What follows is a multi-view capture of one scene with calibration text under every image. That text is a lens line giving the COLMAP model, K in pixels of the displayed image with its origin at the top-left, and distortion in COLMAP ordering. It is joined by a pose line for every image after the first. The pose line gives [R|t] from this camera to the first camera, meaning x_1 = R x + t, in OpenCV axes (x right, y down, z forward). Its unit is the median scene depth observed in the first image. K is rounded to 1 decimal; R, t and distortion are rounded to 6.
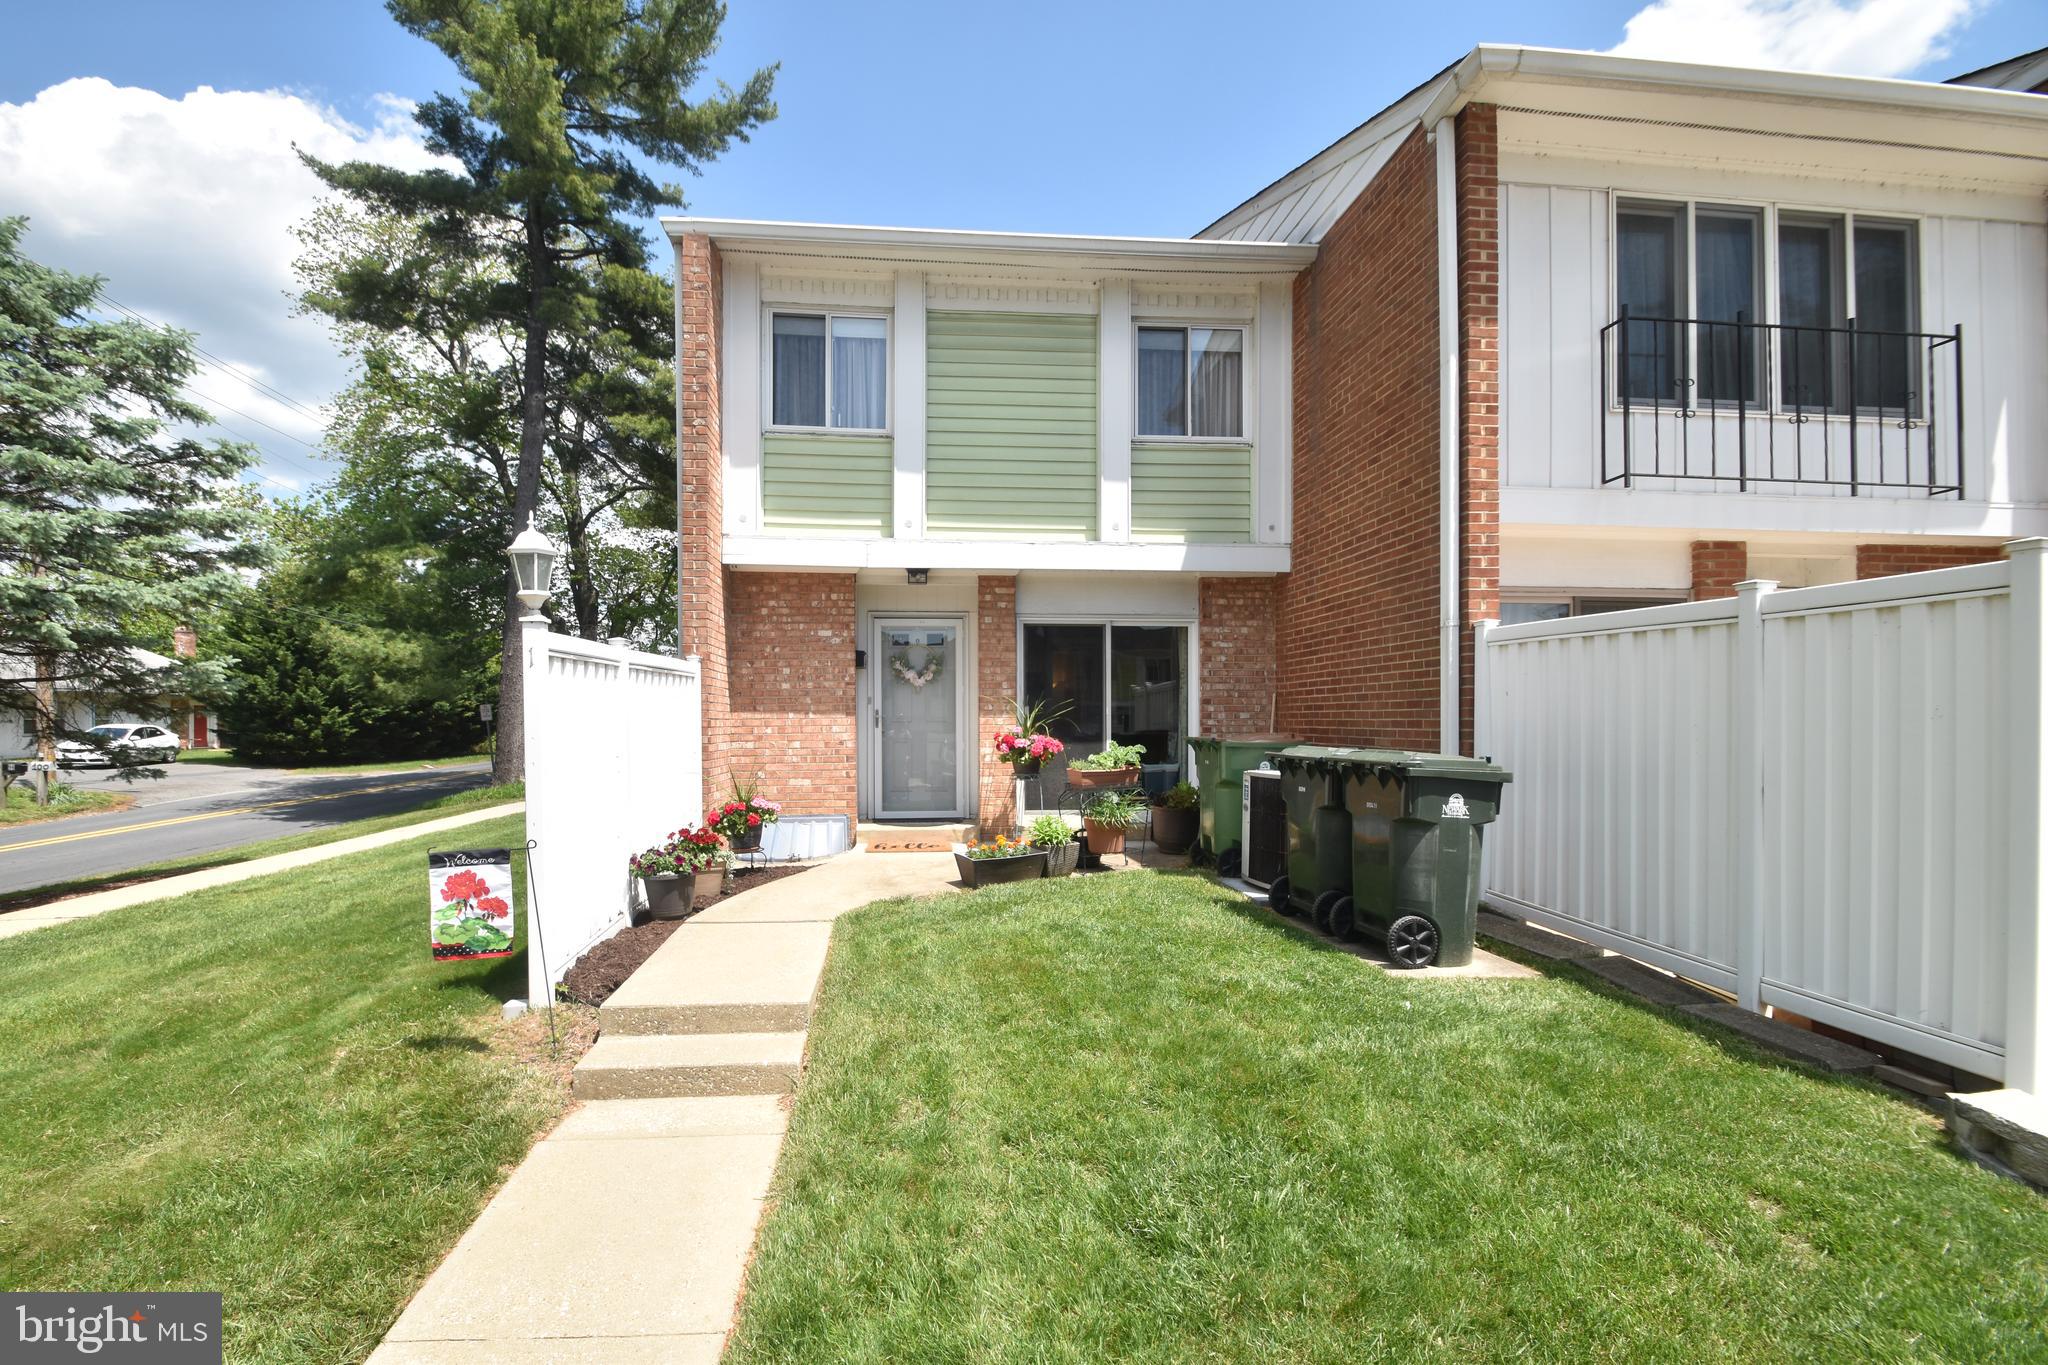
lens RADIAL K [[923.0, 0, 987.7], [0, 923.0, 718.8], [0, 0, 1]] dist [0.014071, -0.013661]
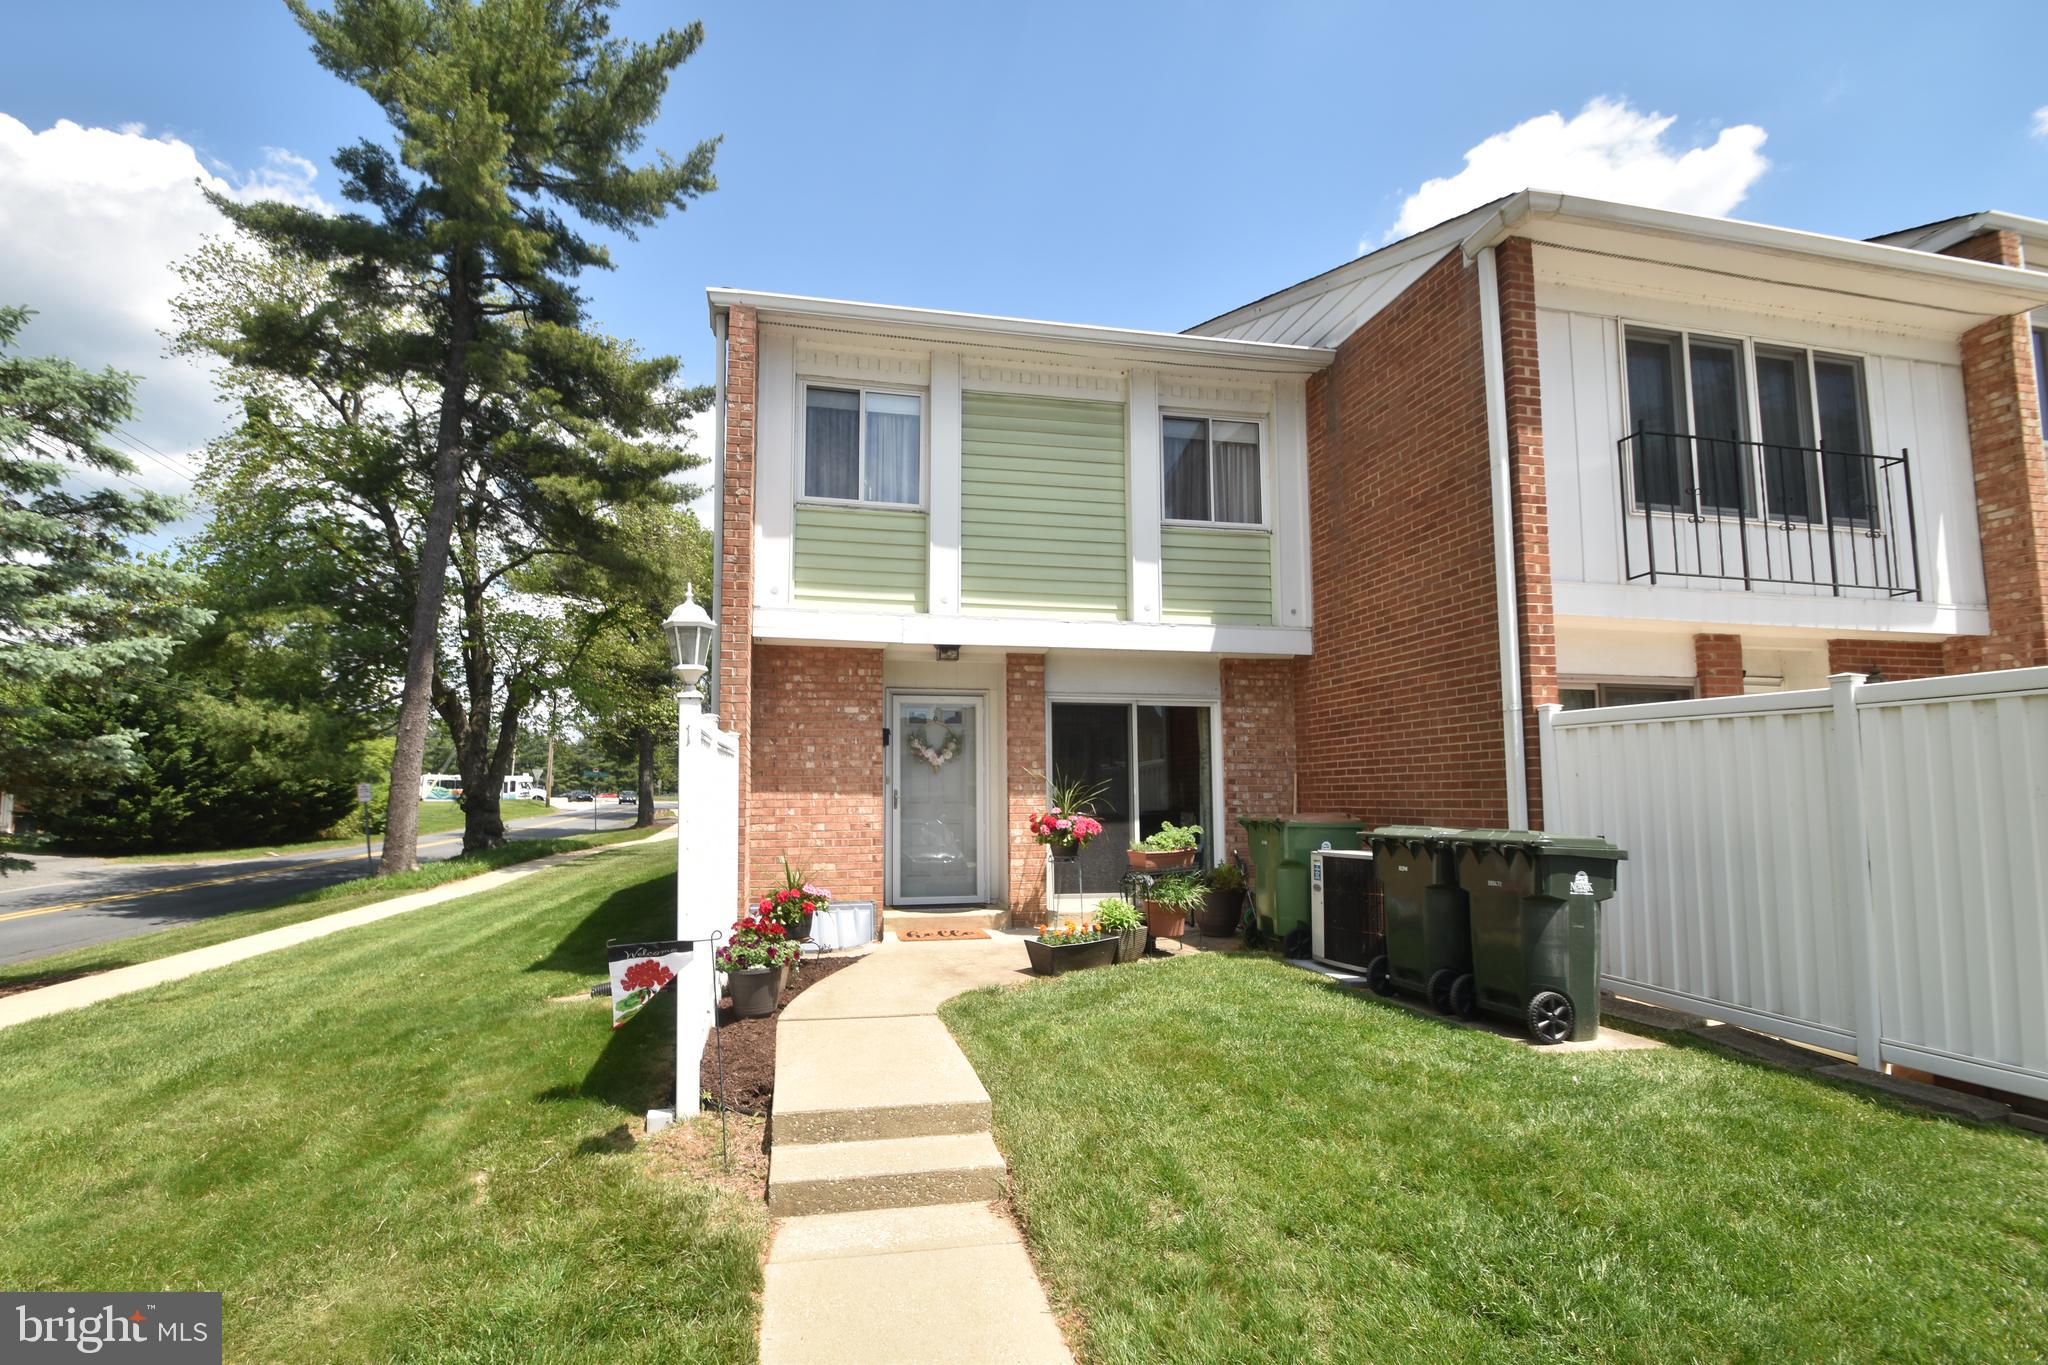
lens RADIAL K [[957.6, 0, 1019.5], [0, 957.6, 715.8], [0, 0, 1]] dist [0.007422, -0.011613]
pose [[0.992818, 0.008673, 0.119317, -0.124023], [0.001613, 0.996307, -0.085844, -0.000930], [-0.119621, 0.085420, 0.989138, -0.004907]]
